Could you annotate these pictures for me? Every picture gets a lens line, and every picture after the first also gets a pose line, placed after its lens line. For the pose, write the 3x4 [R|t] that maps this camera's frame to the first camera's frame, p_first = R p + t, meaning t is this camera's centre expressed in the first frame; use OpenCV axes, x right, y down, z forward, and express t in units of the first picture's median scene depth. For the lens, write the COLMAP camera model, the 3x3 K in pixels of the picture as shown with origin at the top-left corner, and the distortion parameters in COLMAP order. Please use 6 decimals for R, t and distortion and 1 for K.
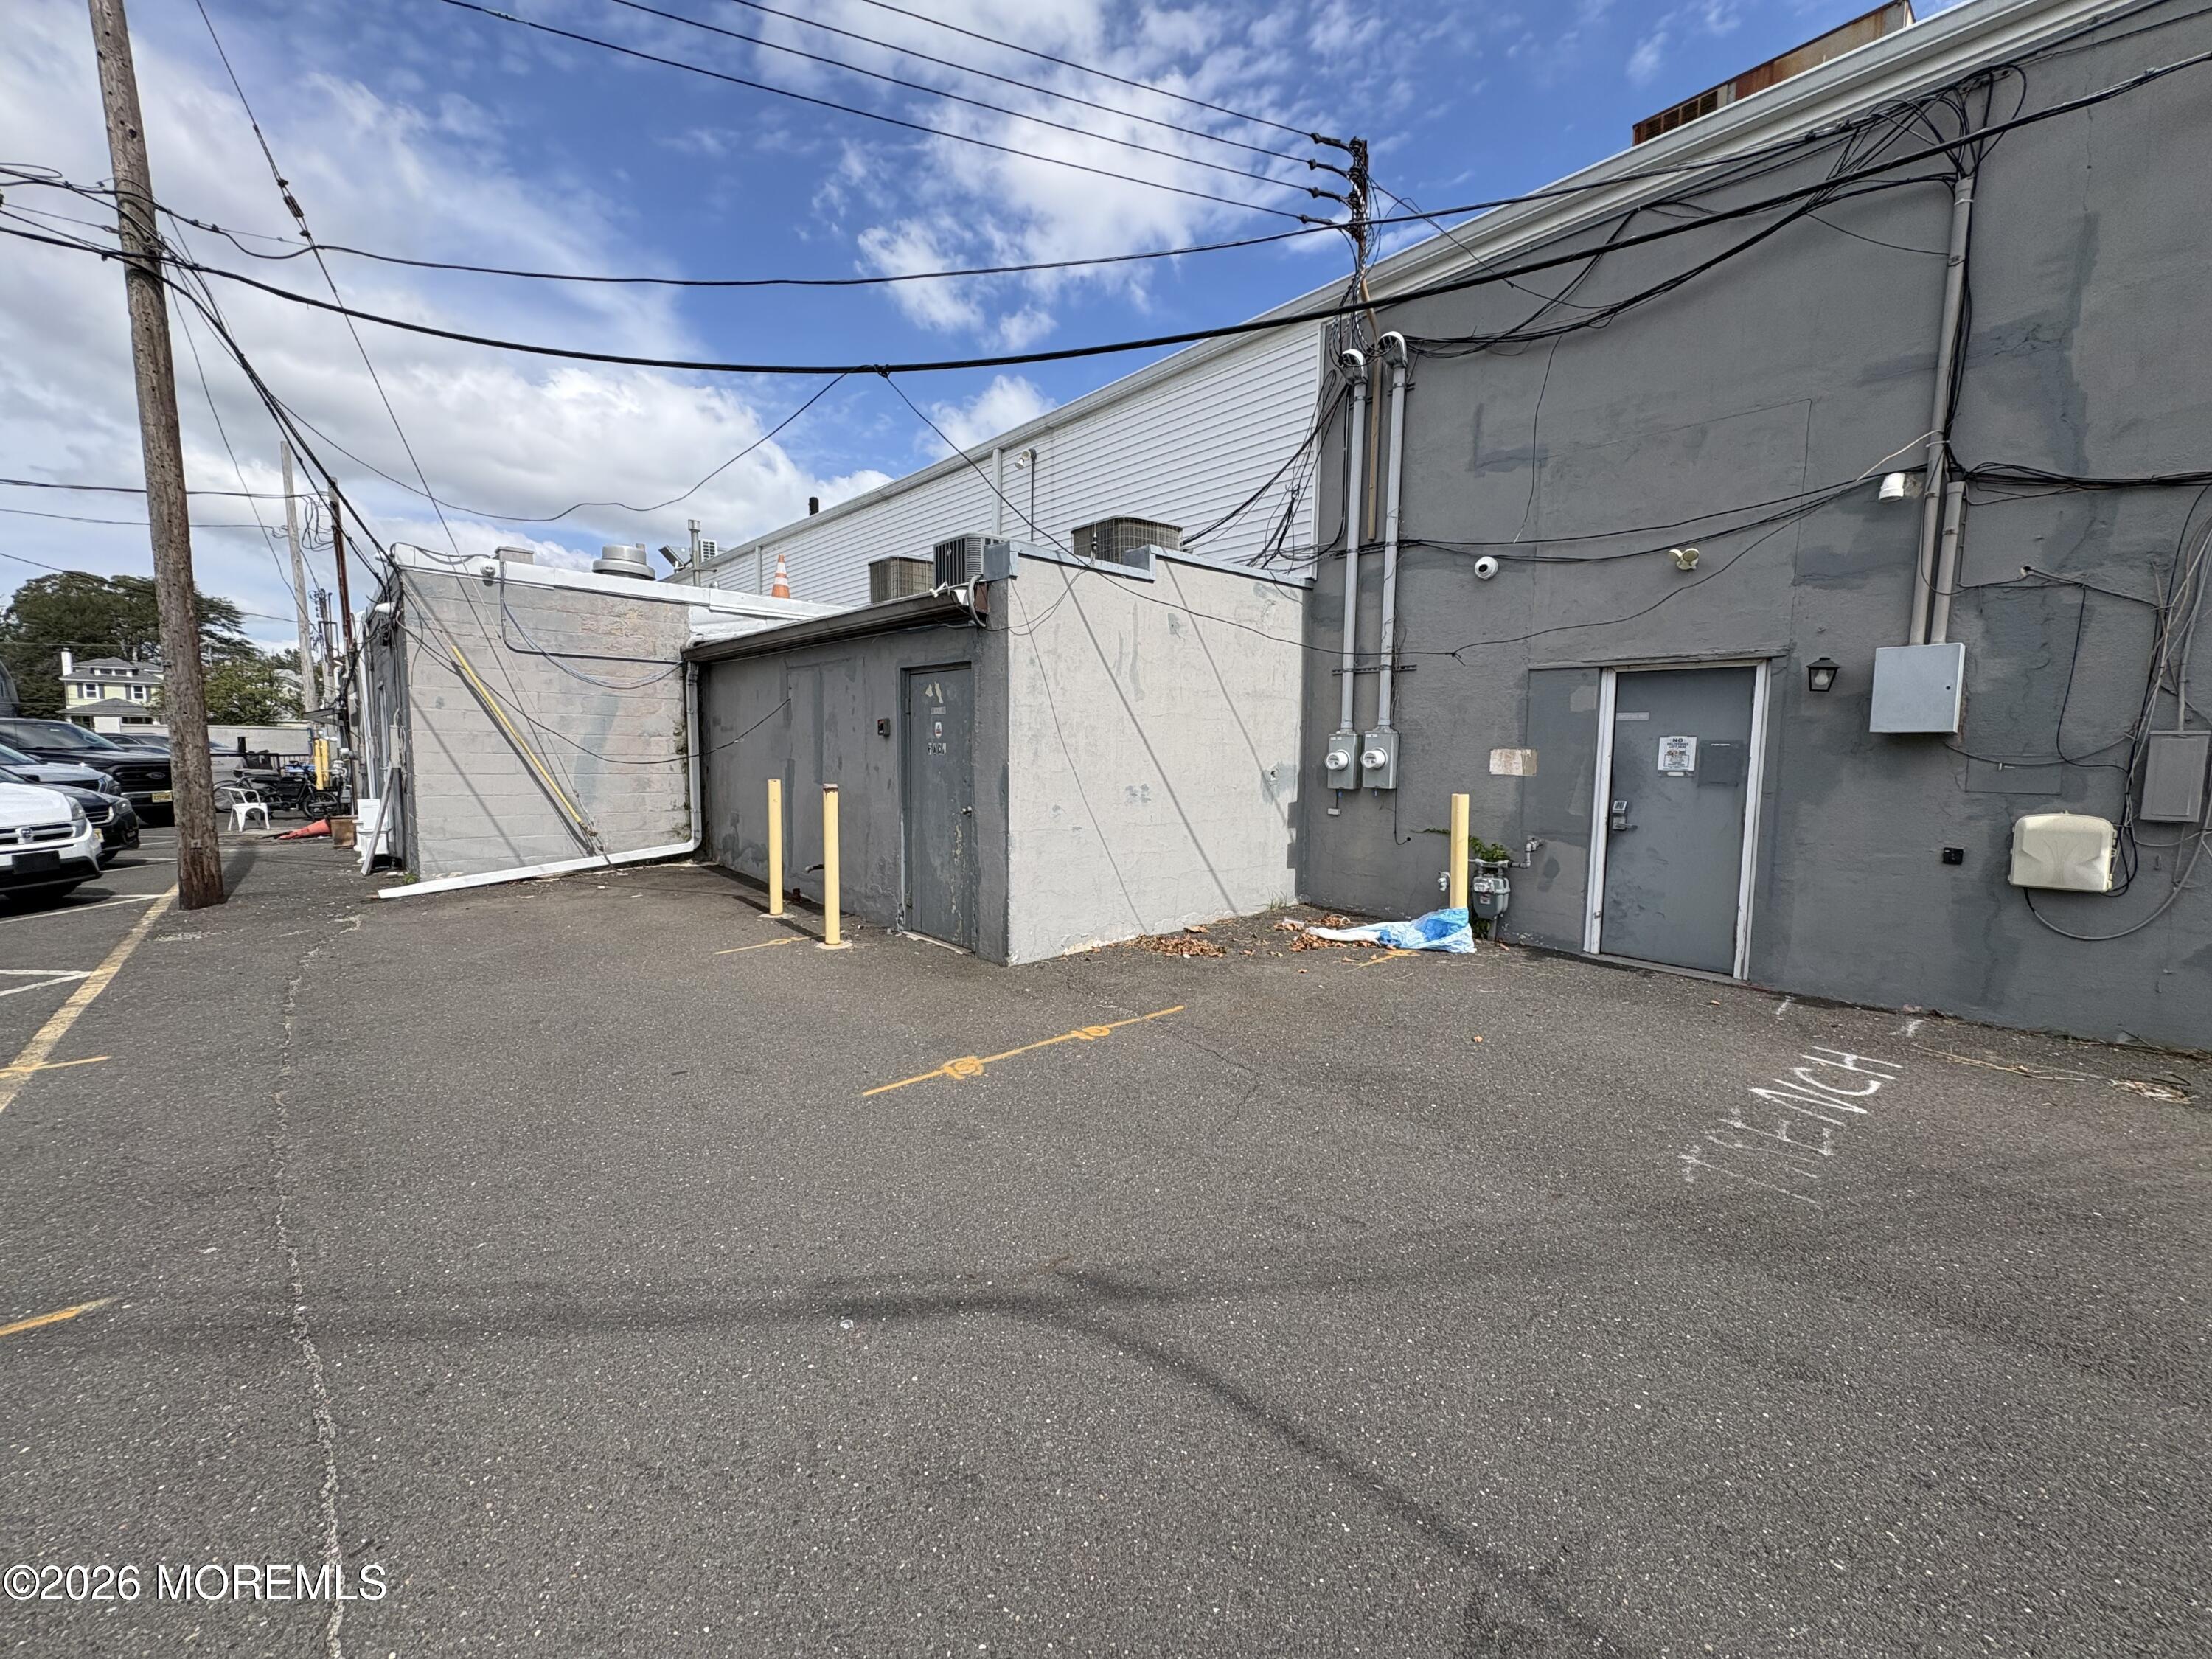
lens RADIAL K [[875.0, 0, 1107.1], [0, 875.0, 829.7], [0, 0, 1]] dist [-0.000586, -0.000414]
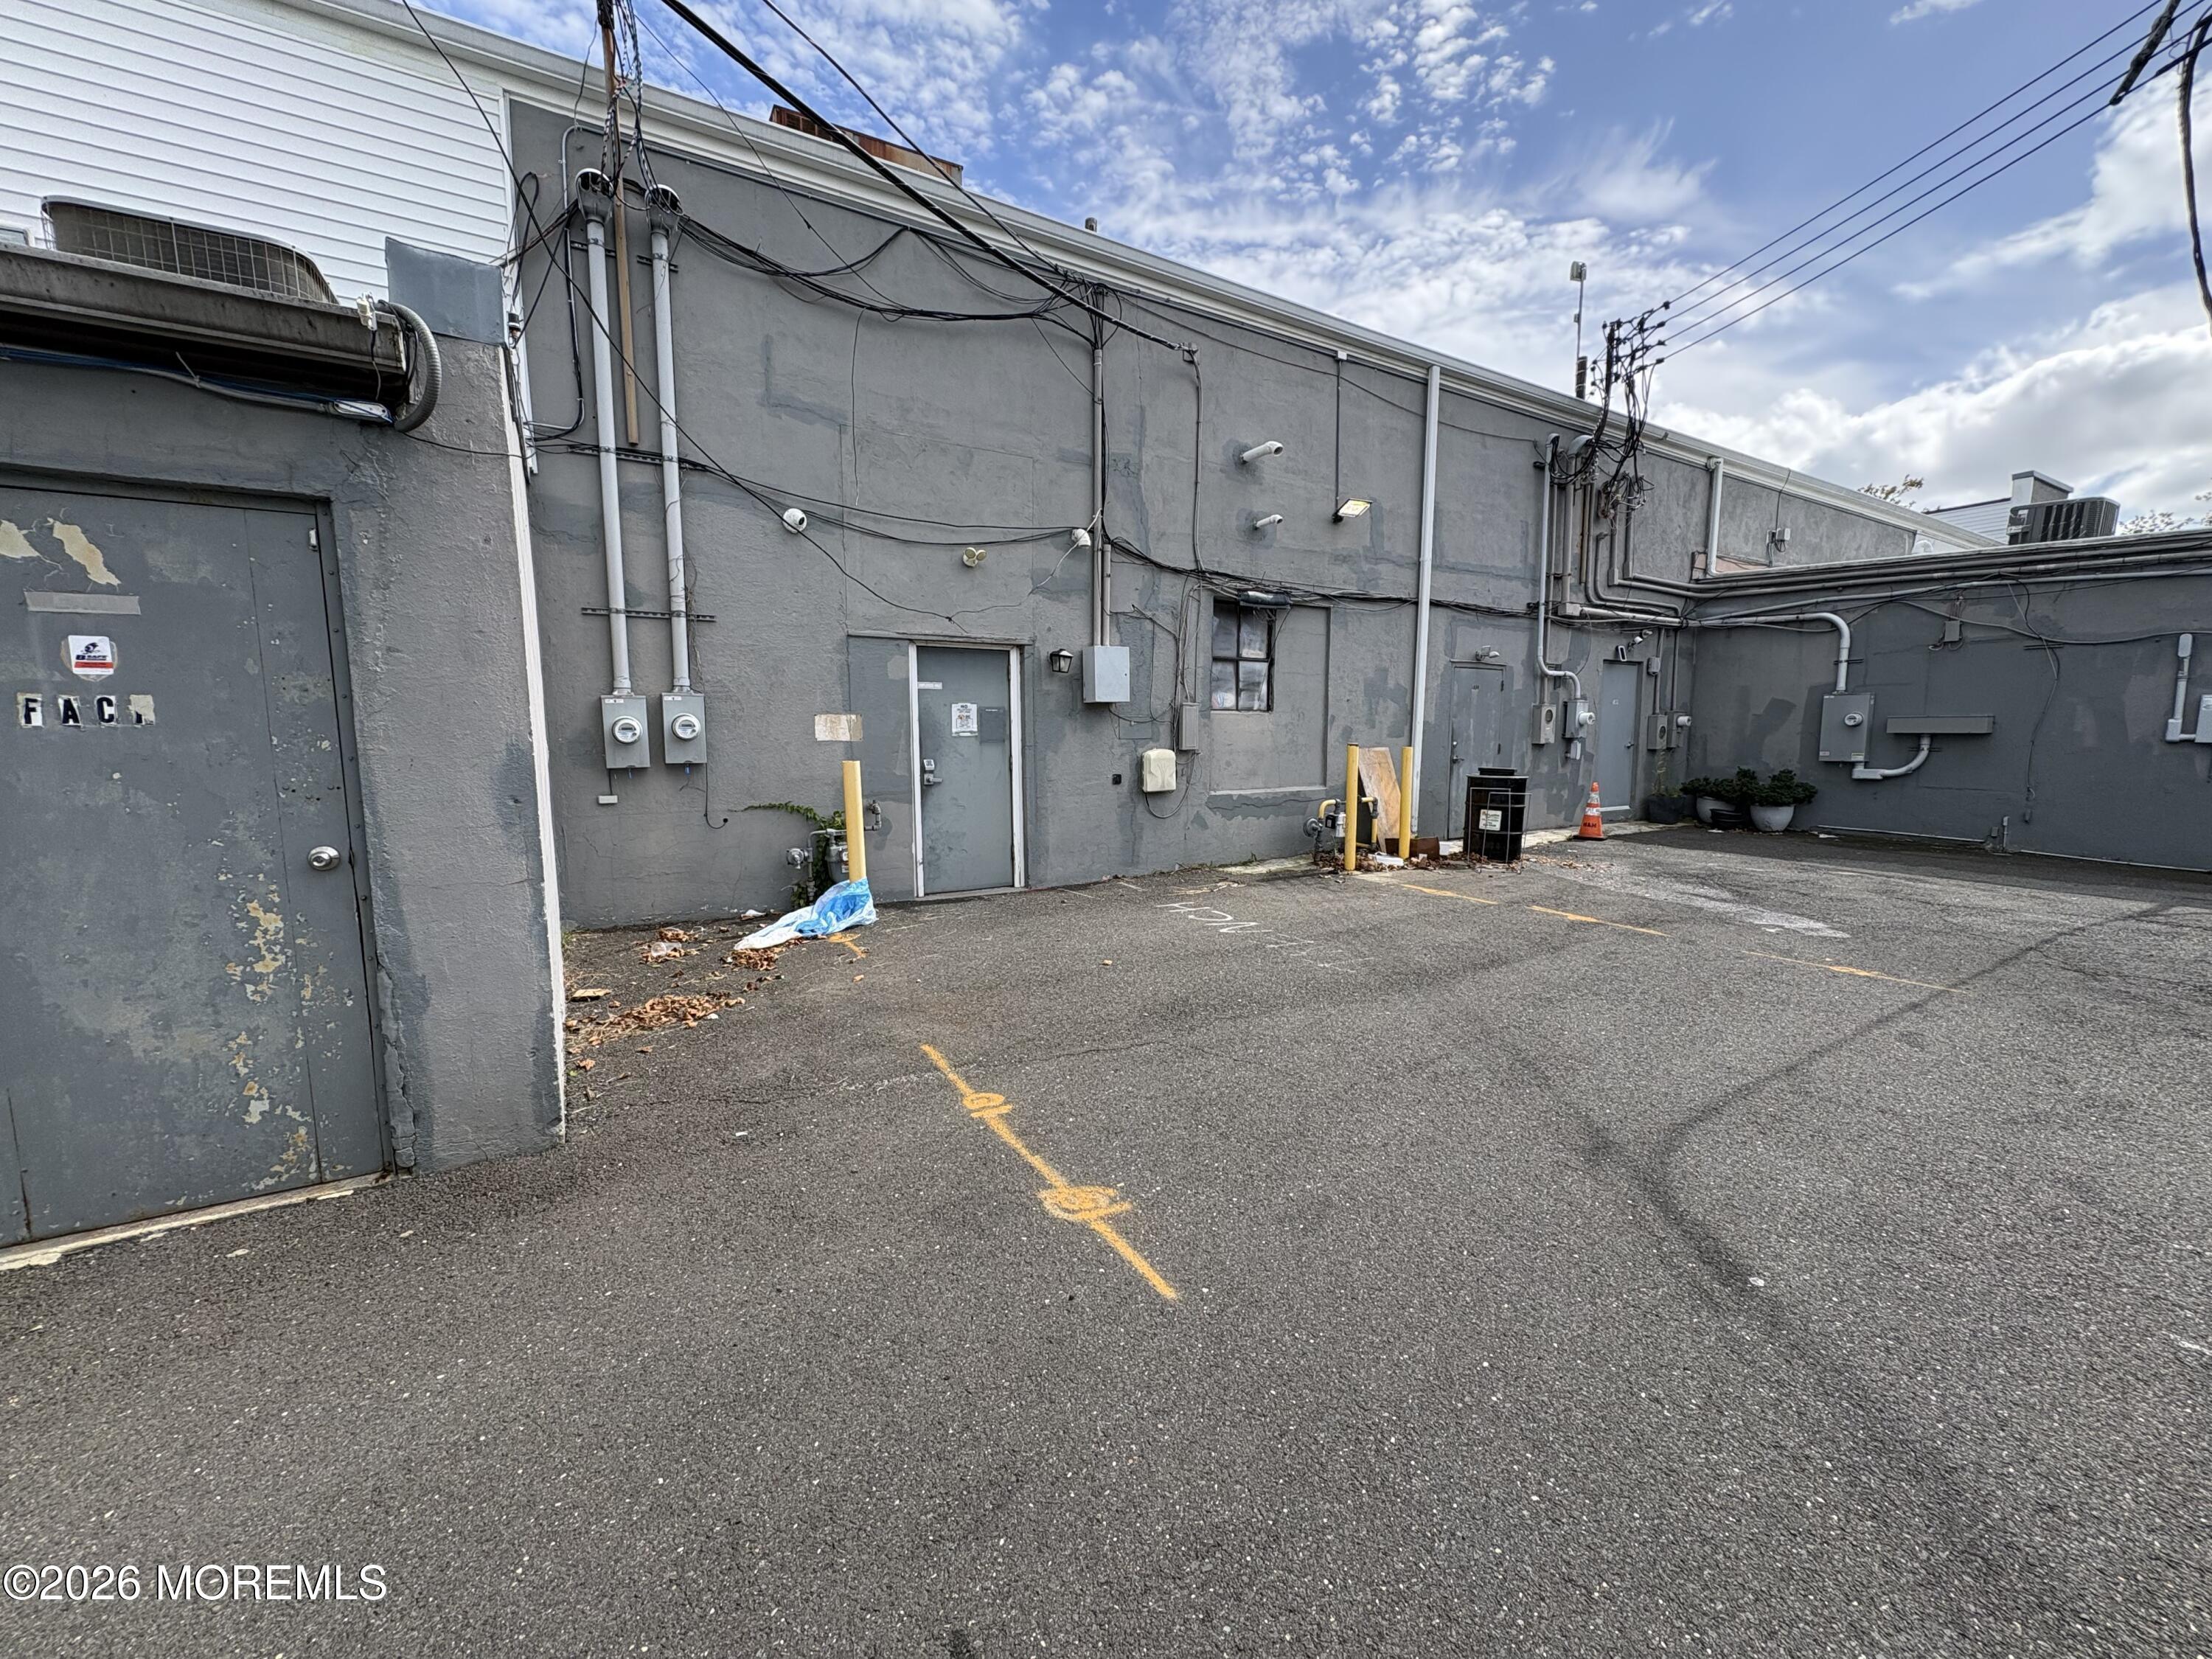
lens RADIAL K [[875.0, 0, 1107.1], [0, 875.0, 829.7], [0, 0, 1]] dist [-0.000586, -0.000414]
pose [[0.192452, -0.126736, 0.973088, -0.562669], [0.098204, 0.989134, 0.109403, -0.050484], [-0.976380, 0.074506, 0.202807, 0.623403]]
